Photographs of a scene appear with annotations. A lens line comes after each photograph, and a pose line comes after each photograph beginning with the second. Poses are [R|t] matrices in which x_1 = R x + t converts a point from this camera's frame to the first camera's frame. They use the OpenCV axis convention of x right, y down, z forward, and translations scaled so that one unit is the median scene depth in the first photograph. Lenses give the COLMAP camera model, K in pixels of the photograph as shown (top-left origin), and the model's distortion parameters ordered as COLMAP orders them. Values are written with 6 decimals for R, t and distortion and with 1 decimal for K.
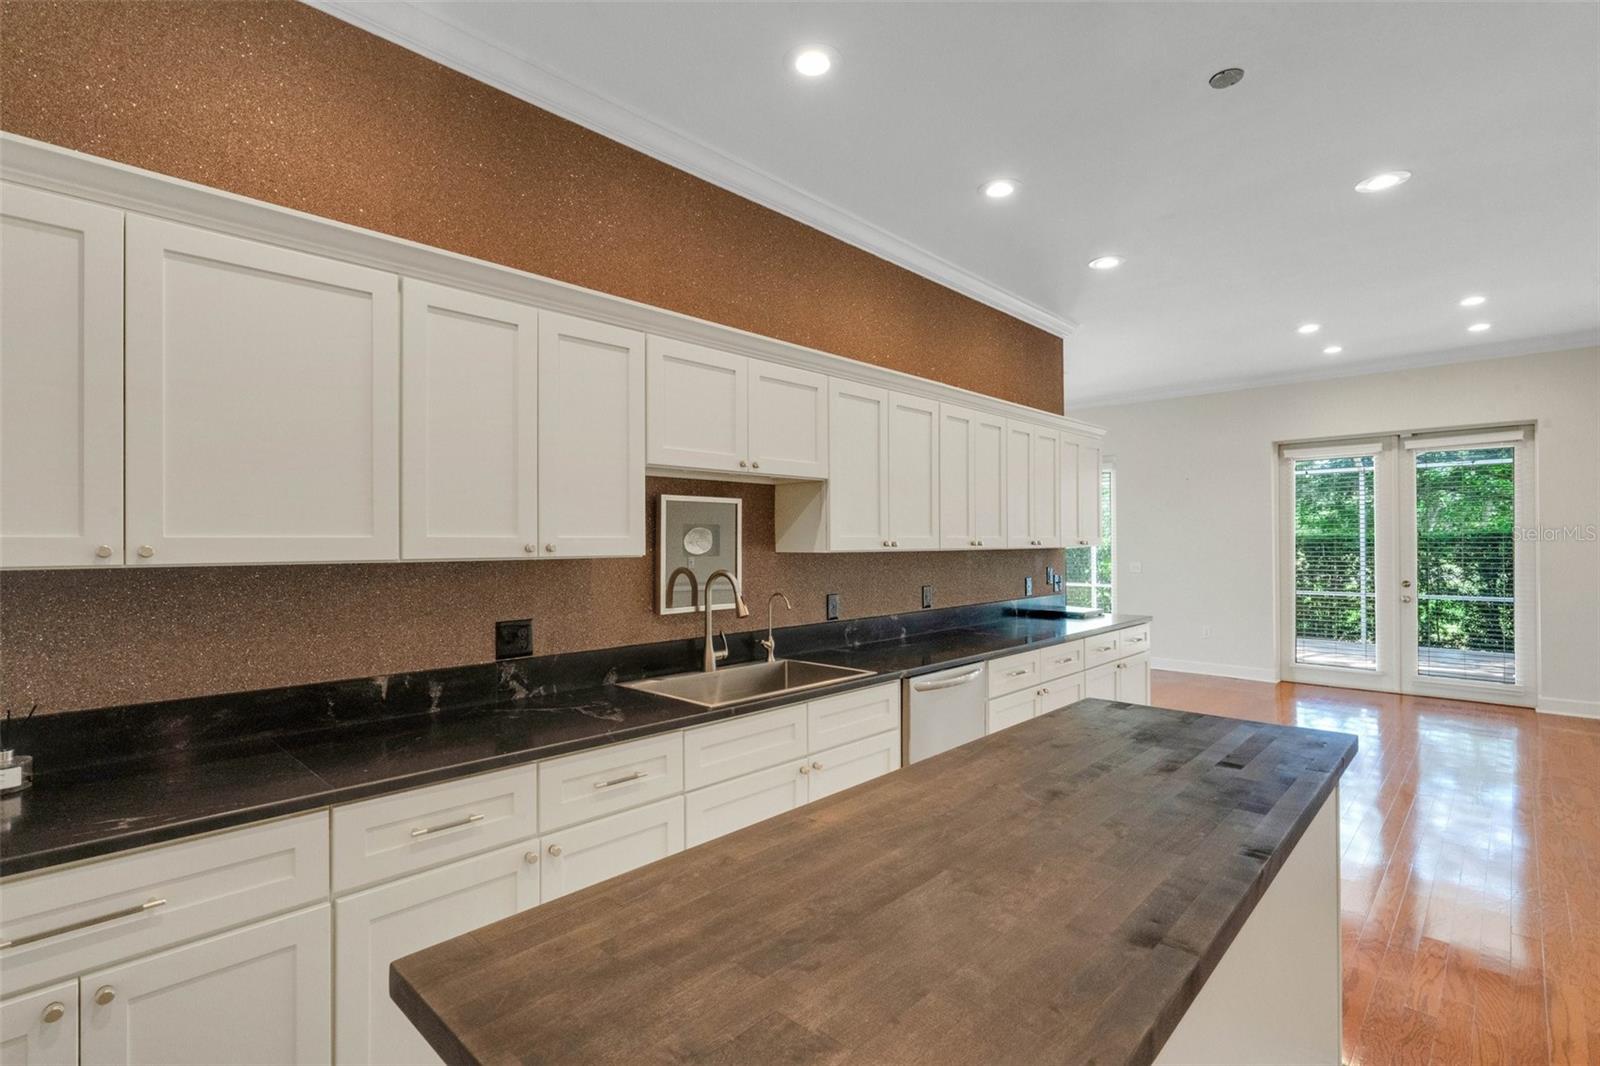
lens RADIAL K [[747.3, 0, 799.1], [0, 747.3, 533.7], [0, 0, 1]] dist [0.000552, -0.000172]
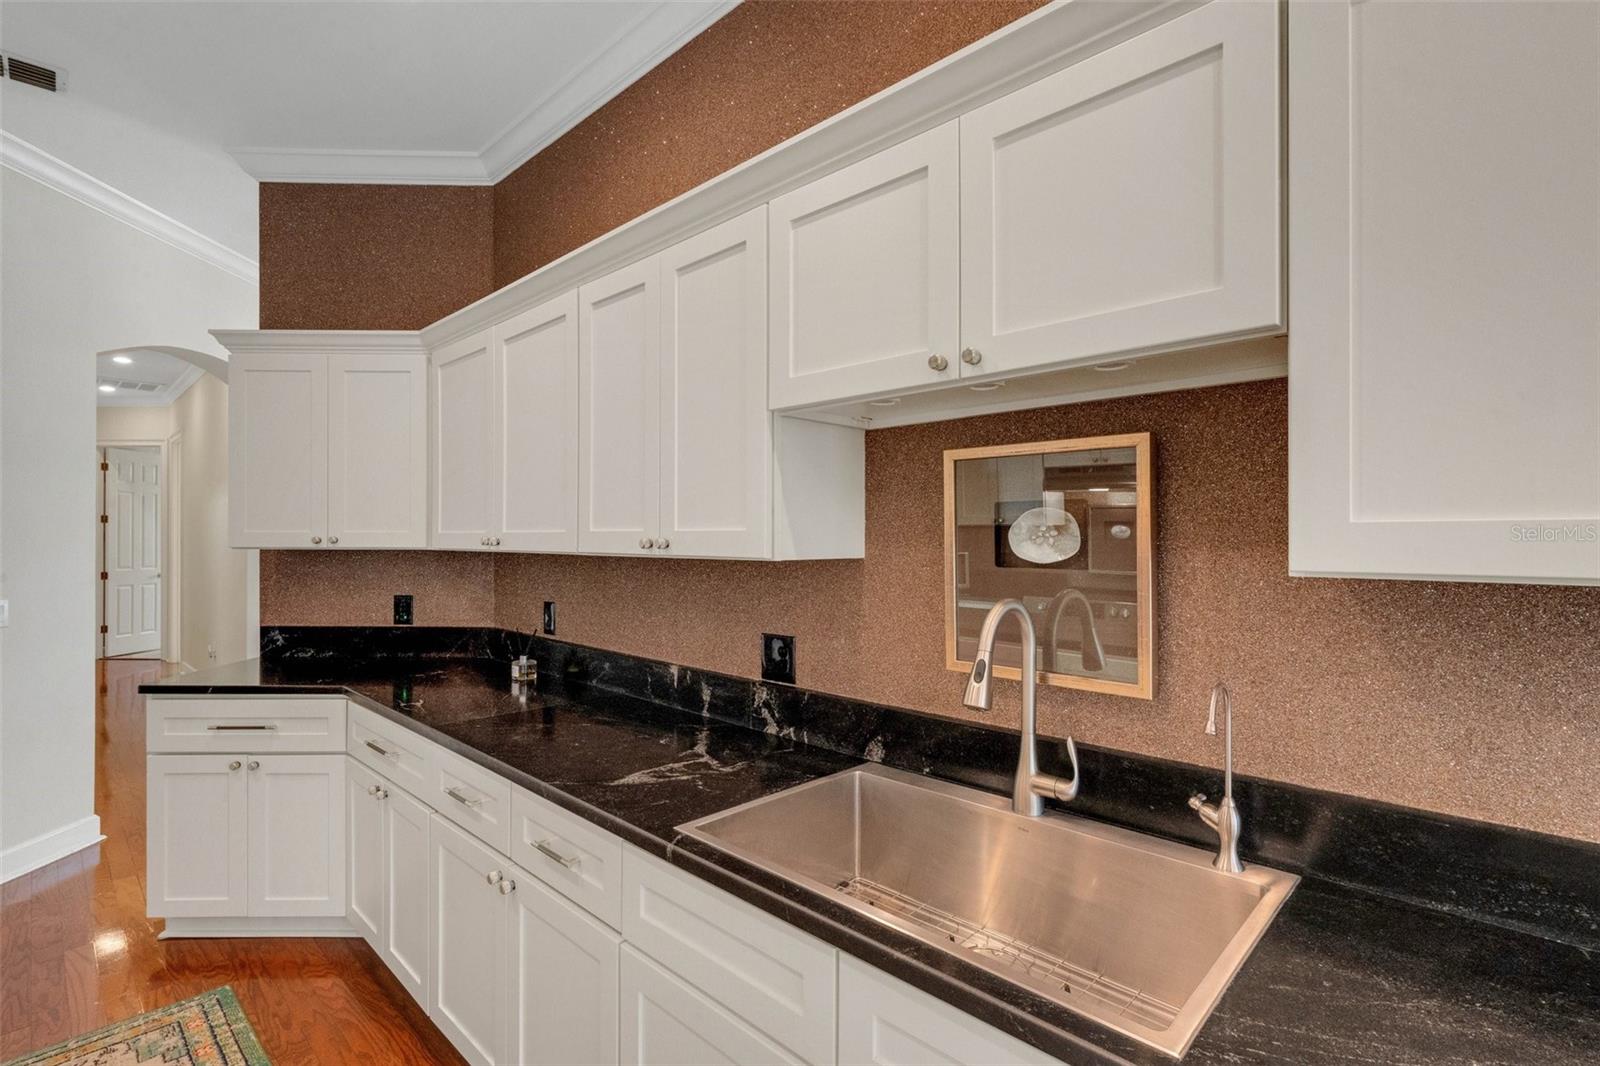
lens RADIAL K [[747.3, 0, 791.7], [0, 747.3, 537.1], [0, 0, 1]] dist [0.000552, -0.000172]
pose [[-0.004917, 0.003141, -0.999983, 0.372801], [0.010073, 0.999944, 0.003091, 0.008366], [0.999937, -0.010058, -0.004948, 0.910199]]
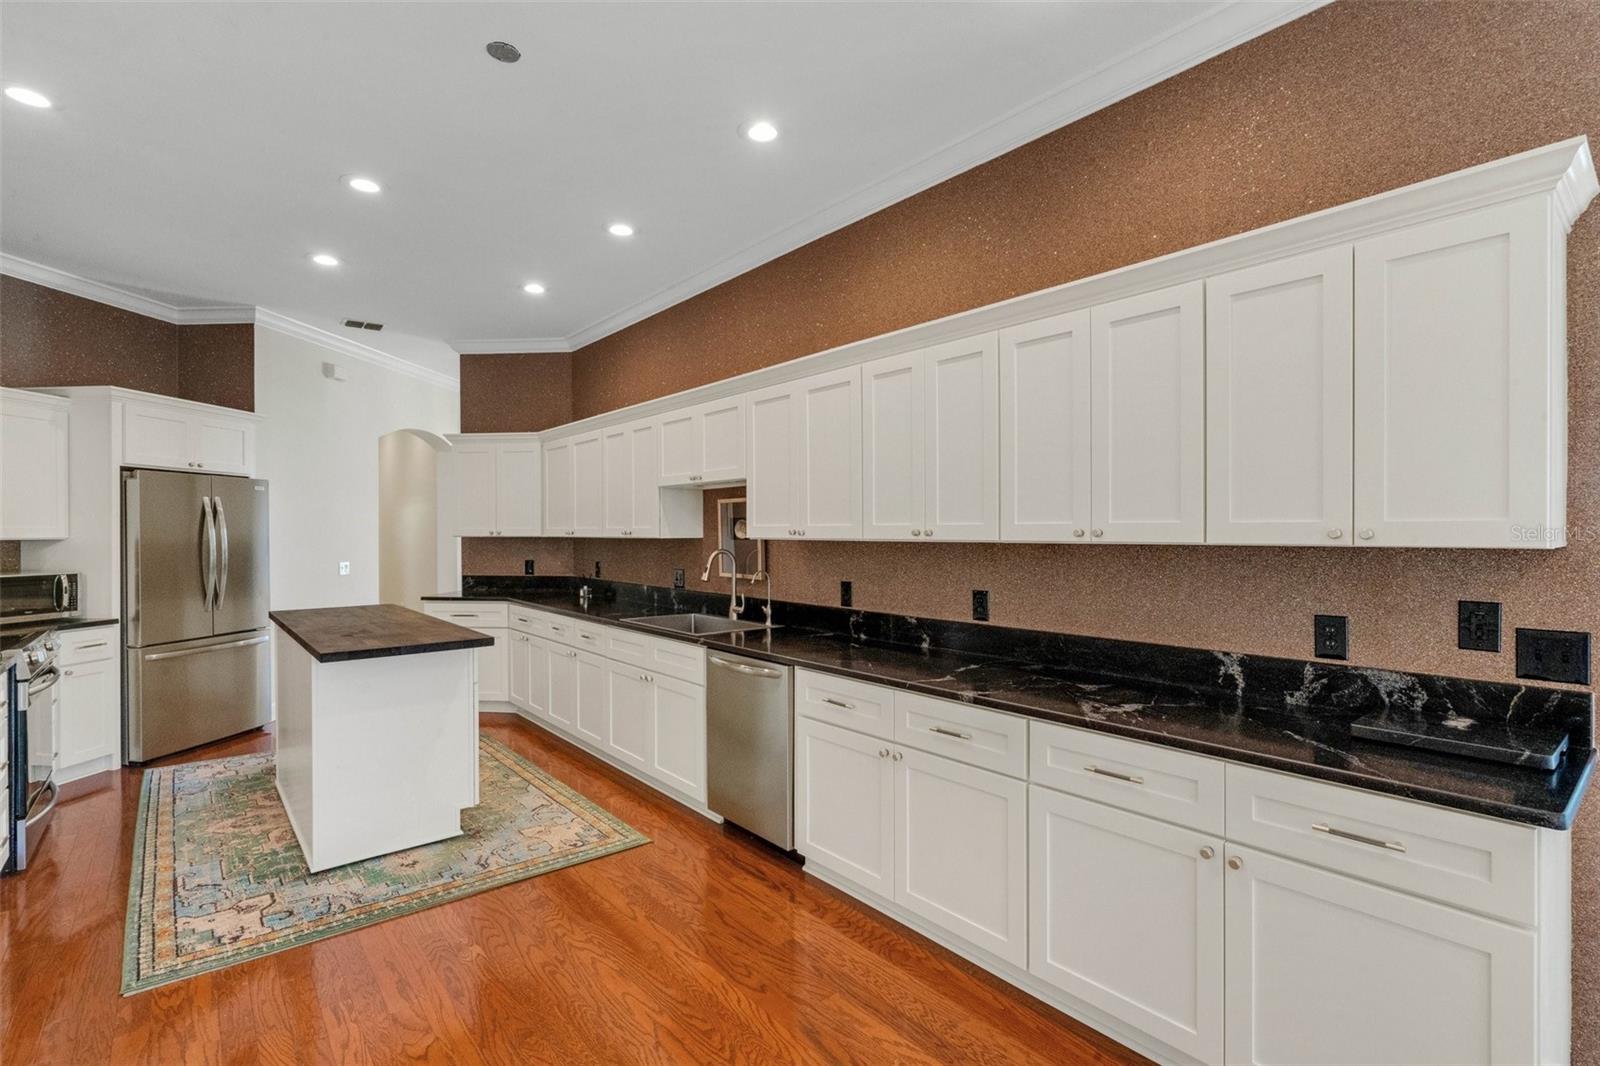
lens RADIAL K [[747.3, 0, 792.5], [0, 747.3, 532.5], [0, 0, 1]] dist [0.000552, -0.000172]
pose [[-0.117465, 0.008383, -0.993042, 1.387274], [0.014633, 0.999870, 0.006710, 0.008020], [0.992969, -0.013743, -0.117572, 1.368351]]
